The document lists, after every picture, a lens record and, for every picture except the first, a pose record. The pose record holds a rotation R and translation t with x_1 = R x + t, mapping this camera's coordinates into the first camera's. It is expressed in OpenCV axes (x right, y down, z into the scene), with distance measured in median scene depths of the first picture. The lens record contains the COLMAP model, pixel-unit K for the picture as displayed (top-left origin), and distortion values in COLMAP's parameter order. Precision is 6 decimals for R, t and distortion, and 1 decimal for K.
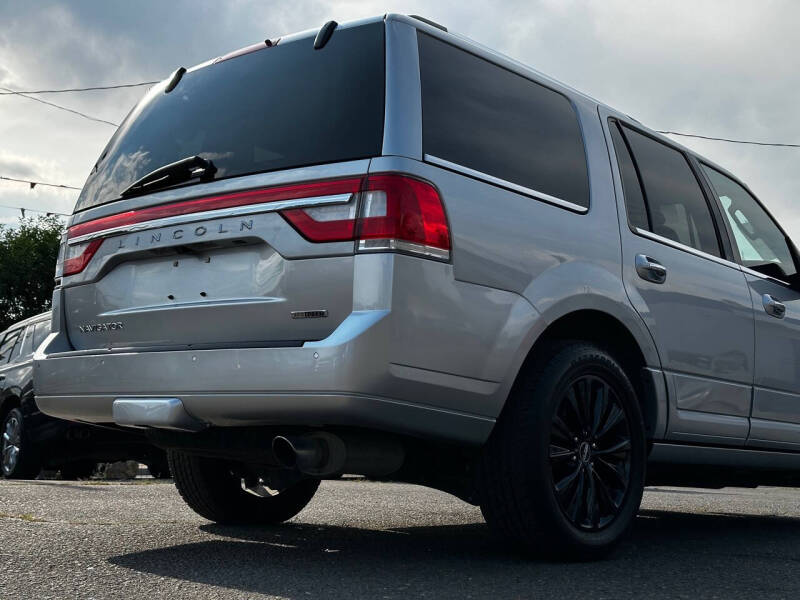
lens RADIAL K [[1172.6, 0, 400.0], [0, 1172.6, 300.0], [0, 0, 1]] dist [-0.002497, 0.631310]
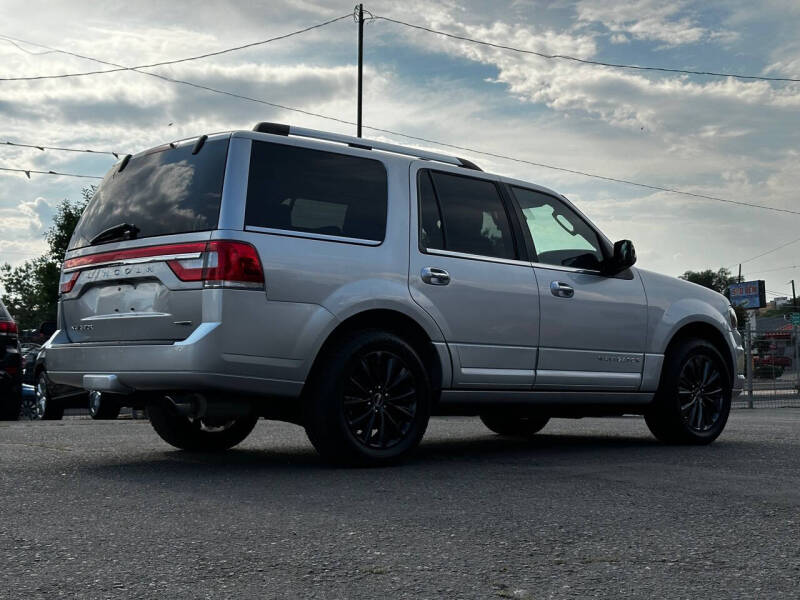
lens RADIAL K [[1172.6, 0, 400.0], [0, 1172.6, 300.0], [0, 0, 1]] dist [-0.002497, 0.631310]
pose [[0.993838, -0.031254, -0.106345, 0.378583], [0.037463, 0.997677, 0.056899, -0.097180], [0.104319, -0.060532, 0.992700, -0.584757]]
